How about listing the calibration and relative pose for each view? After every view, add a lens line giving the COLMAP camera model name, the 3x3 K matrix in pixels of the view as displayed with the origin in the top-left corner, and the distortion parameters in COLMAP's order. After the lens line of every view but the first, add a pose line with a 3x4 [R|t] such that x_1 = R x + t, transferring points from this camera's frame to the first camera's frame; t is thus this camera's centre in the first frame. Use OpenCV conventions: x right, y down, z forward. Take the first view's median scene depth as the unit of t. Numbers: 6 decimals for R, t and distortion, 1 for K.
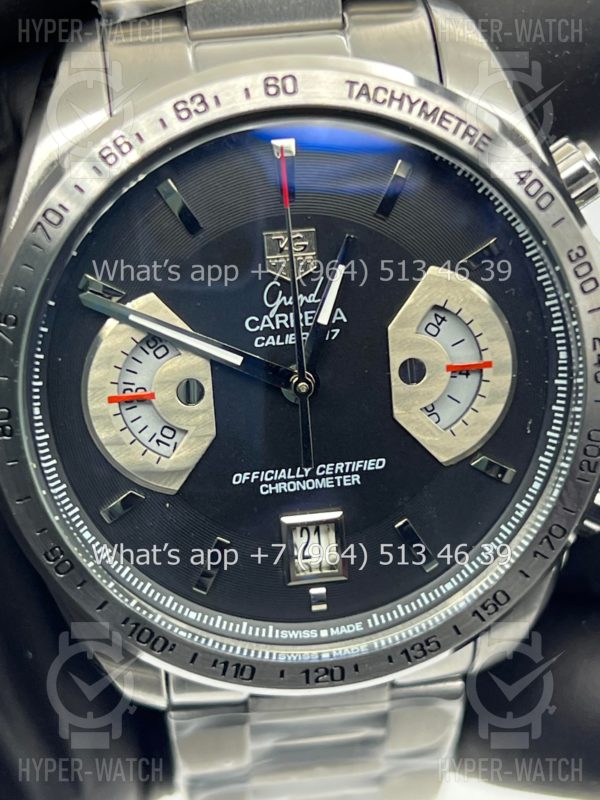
lens RADIAL K [[1918.0, 0, 289.2], [0, 1918.0, 407.2], [0, 0, 1]] dist [0.244839, 0.000000]
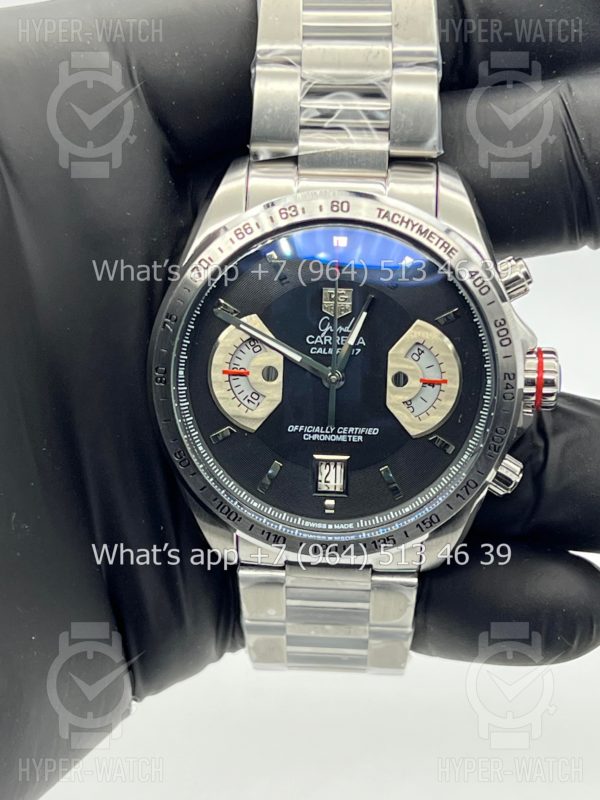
lens RADIAL K [[1918.0, 0, 292.5], [0, 1918.0, 399.7], [0, 0, 1]] dist [0.244839, 0.000000]
pose [[0.984155, 0.131526, -0.118912, 0.176045], [-0.137754, 0.989410, -0.045733, 0.090815], [0.111637, 0.061389, 0.991851, -0.706298]]
